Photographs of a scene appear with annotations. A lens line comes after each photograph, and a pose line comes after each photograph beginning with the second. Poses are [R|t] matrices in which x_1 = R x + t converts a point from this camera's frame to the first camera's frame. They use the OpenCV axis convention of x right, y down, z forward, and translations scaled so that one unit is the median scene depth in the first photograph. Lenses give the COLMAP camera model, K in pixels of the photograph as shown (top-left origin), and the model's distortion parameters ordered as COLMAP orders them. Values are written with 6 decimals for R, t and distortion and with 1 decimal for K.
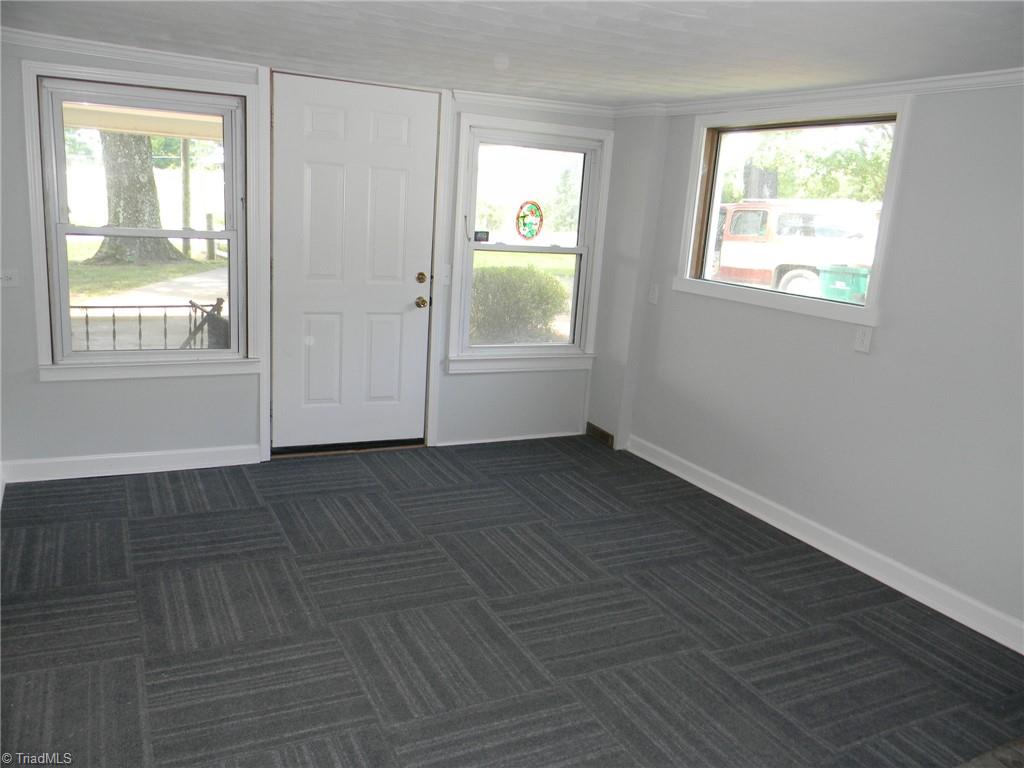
lens RADIAL K [[820.0, 0, 508.3], [0, 820.0, 386.3], [0, 0, 1]] dist [0.014238, -0.025103]
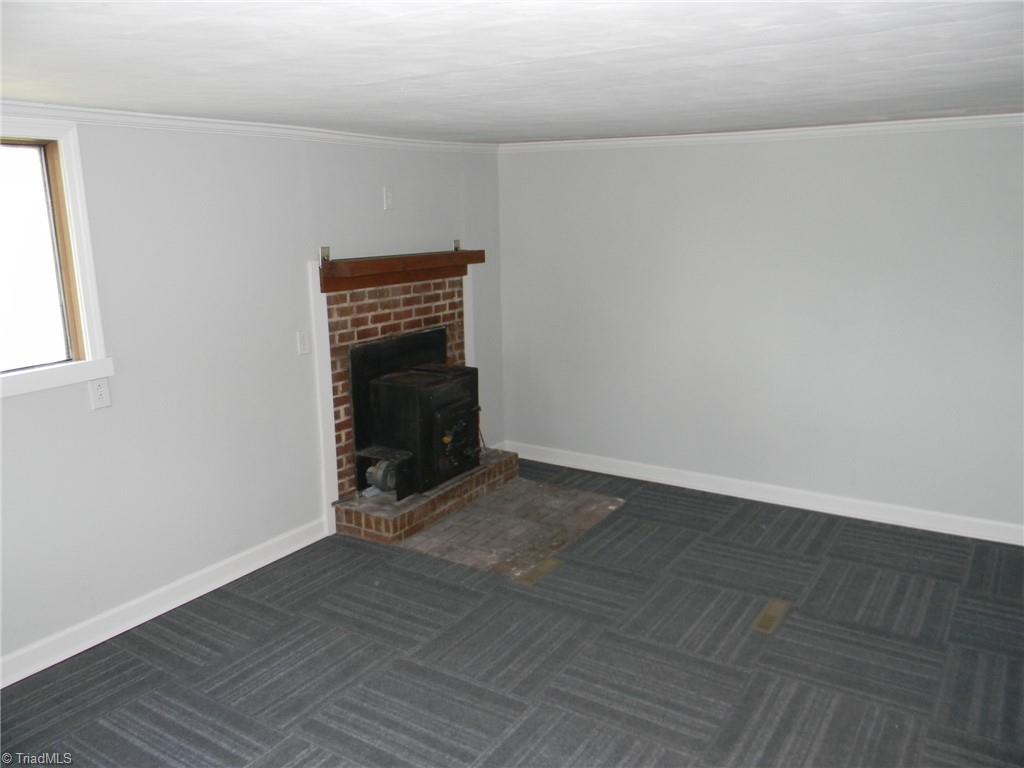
lens RADIAL K [[820.0, 0, 508.6], [0, 820.0, 383.9], [0, 0, 1]] dist [0.014238, -0.025103]
pose [[-0.518820, -0.240859, 0.820252, -0.598655], [0.161654, 0.914538, 0.370794, -0.367853], [-0.839461, 0.324973, -0.435544, 1.138940]]
